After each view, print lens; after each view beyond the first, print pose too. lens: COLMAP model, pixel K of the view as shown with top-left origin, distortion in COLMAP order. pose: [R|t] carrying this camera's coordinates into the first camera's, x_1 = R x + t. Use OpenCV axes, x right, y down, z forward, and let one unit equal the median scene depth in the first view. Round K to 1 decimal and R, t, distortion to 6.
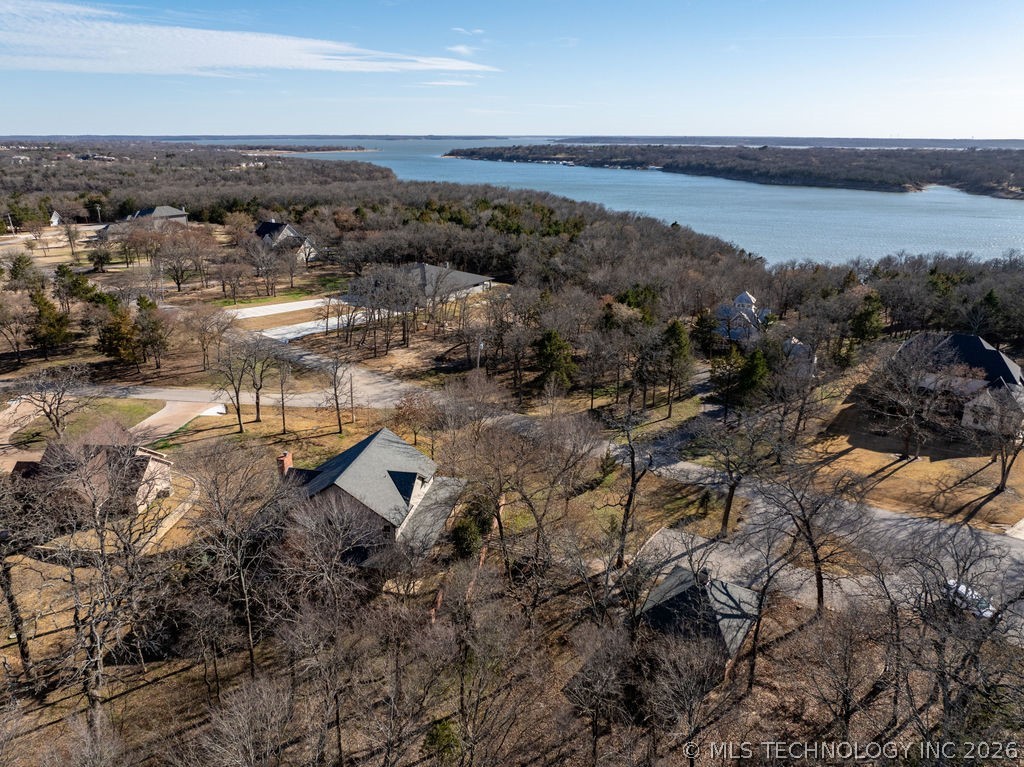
lens RADIAL K [[700.7, 0, 512.0], [0, 700.7, 383.5], [0, 0, 1]] dist [-0.038380, 0.000368]
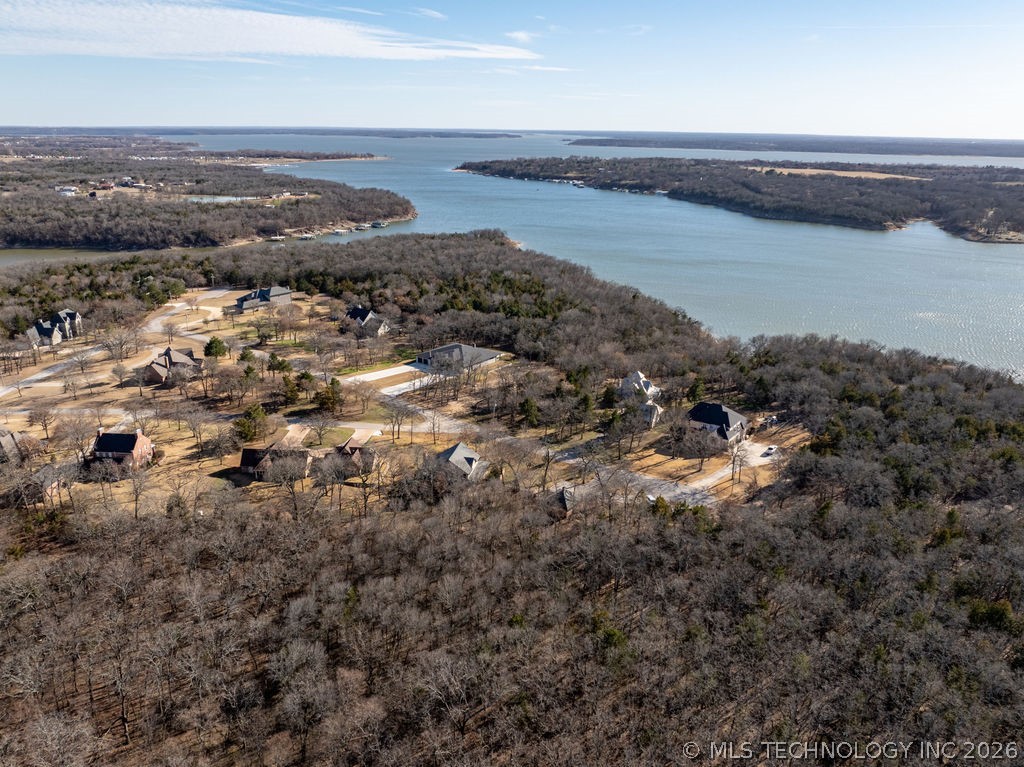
lens RADIAL K [[719.0, 0, 512.0], [0, 719.0, 383.5], [0, 0, 1]] dist [-0.031113, -0.008972]
pose [[0.999809, 0.015240, -0.012264, 0.020086], [-0.015477, 0.999689, -0.019532, -0.046255], [0.011962, 0.019718, 0.999734, -0.742666]]
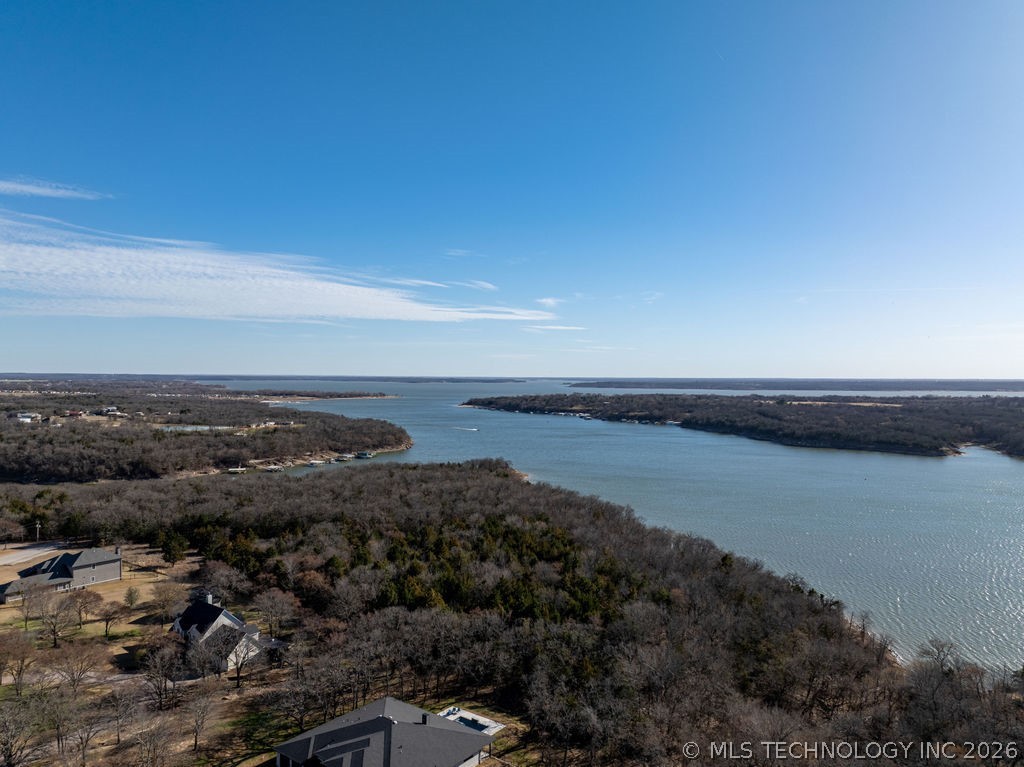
lens RADIAL K [[719.0, 0, 512.0], [0, 719.0, 383.5], [0, 0, 1]] dist [-0.031113, -0.008972]
pose [[0.999708, 0.003959, -0.023825, 0.004561], [-0.011722, 0.942032, -0.335317, -0.249457], [0.021117, 0.335499, 0.941804, 0.248304]]
